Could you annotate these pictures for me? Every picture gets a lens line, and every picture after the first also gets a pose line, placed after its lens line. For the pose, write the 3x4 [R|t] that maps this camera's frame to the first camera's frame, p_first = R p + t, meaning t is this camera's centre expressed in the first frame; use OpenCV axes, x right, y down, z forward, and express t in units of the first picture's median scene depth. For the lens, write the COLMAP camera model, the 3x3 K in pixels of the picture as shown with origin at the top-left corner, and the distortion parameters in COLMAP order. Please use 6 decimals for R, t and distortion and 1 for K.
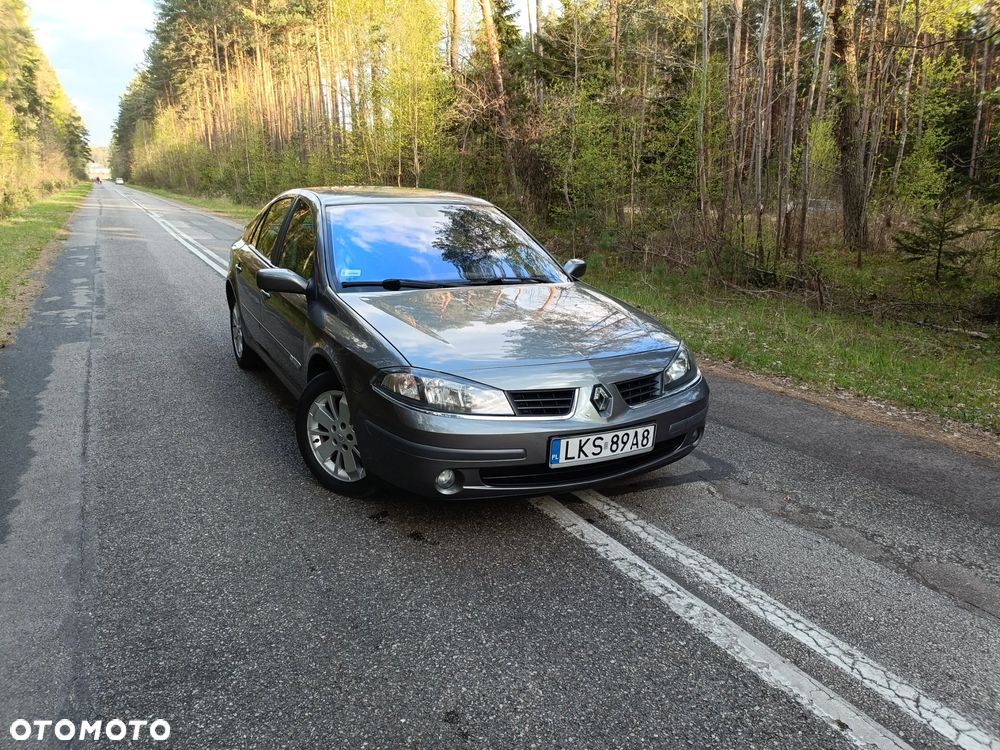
lens RADIAL K [[731.0, 0, 498.7], [0, 731.0, 374.2], [0, 0, 1]] dist [0.019535, -0.002864]
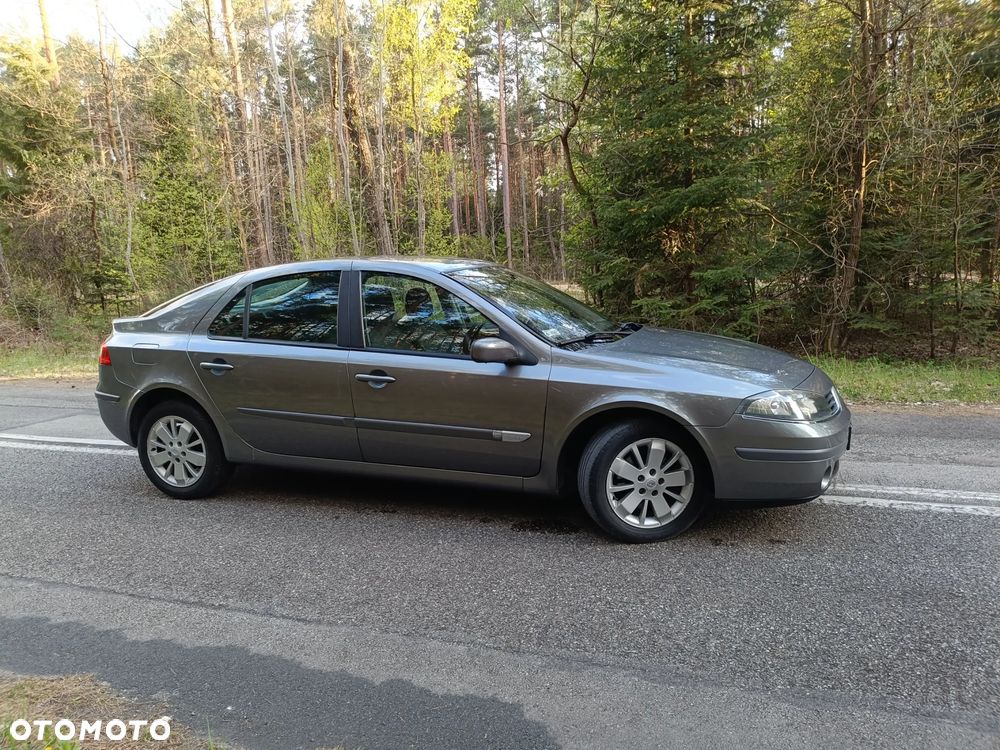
lens RADIAL K [[731.8, 0, 496.5], [0, 731.8, 374.1], [0, 0, 1]] dist [0.016850, -0.001871]
pose [[0.742079, -0.146884, 0.654021, -1.013526], [0.213423, 0.976694, -0.022806, -0.085552], [-0.635428, 0.156507, 0.756133, 0.343160]]
